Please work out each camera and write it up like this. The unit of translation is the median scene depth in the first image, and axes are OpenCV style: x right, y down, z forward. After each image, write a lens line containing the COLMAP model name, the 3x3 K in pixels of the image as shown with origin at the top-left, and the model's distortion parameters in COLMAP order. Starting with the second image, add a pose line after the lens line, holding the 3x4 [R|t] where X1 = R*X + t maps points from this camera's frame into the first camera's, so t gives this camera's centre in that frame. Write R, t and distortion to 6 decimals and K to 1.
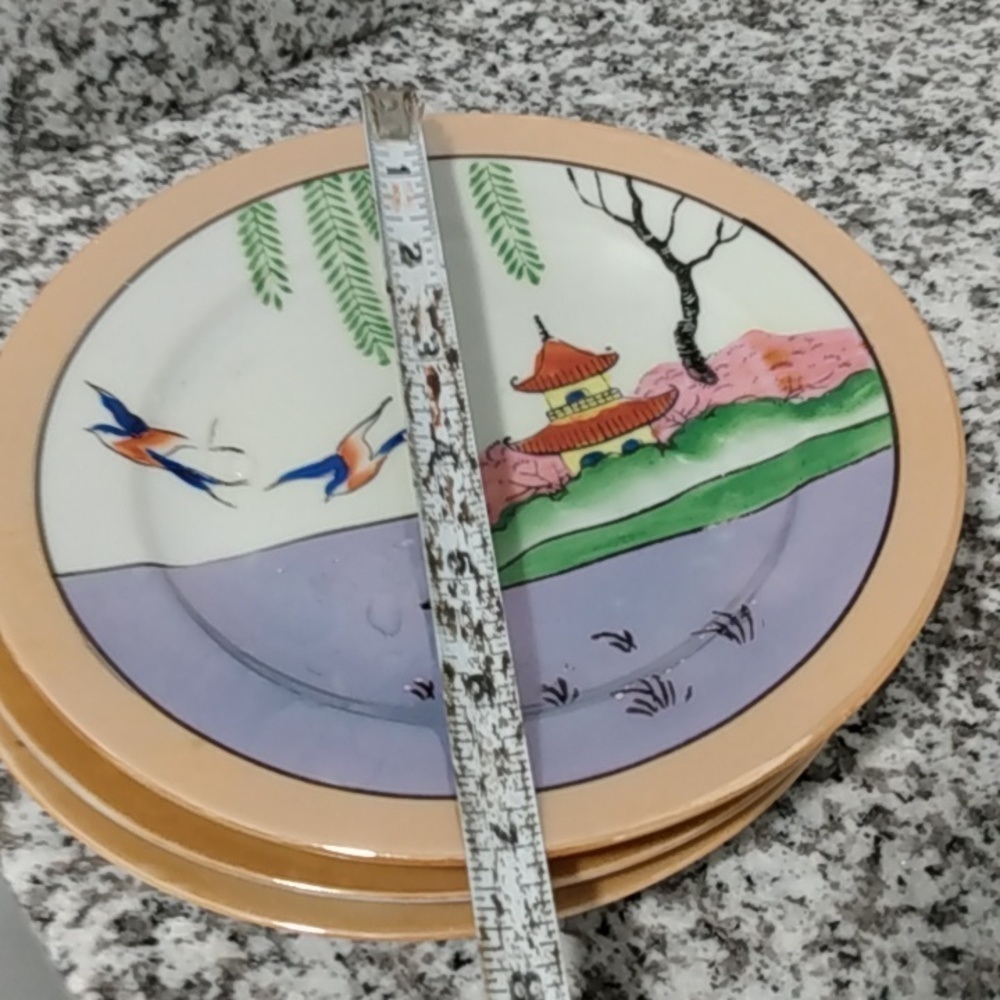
lens RADIAL K [[1627.7, 0, 504.8], [0, 1627.7, 508.9], [0, 0, 1]] dist [0.091181, 0.000000]
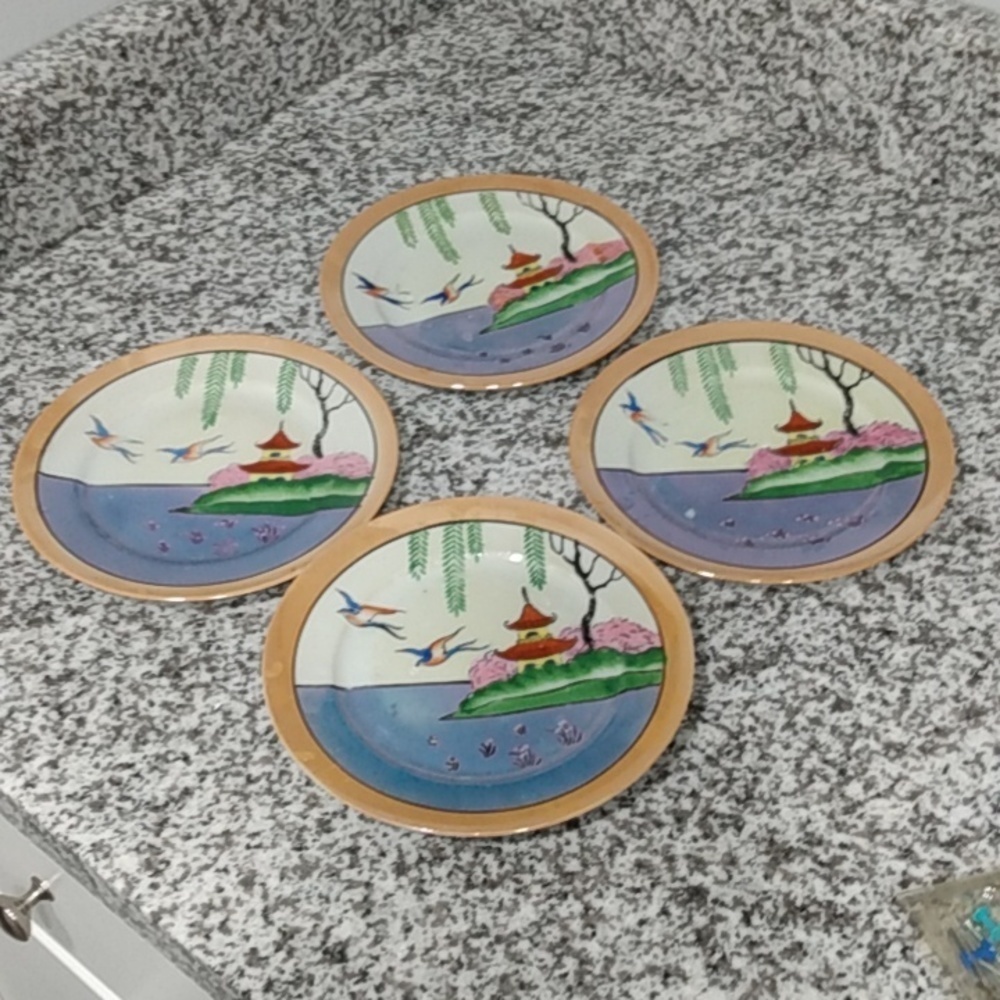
lens RADIAL K [[1627.7, 0, 515.0], [0, 1627.7, 507.9], [0, 0, 1]] dist [0.091181, 0.000000]
pose [[0.969015, -0.196012, 0.150294, 0.303950], [0.207513, 0.976074, -0.064948, 0.325561], [-0.133967, 0.094123, 0.986506, -1.480241]]
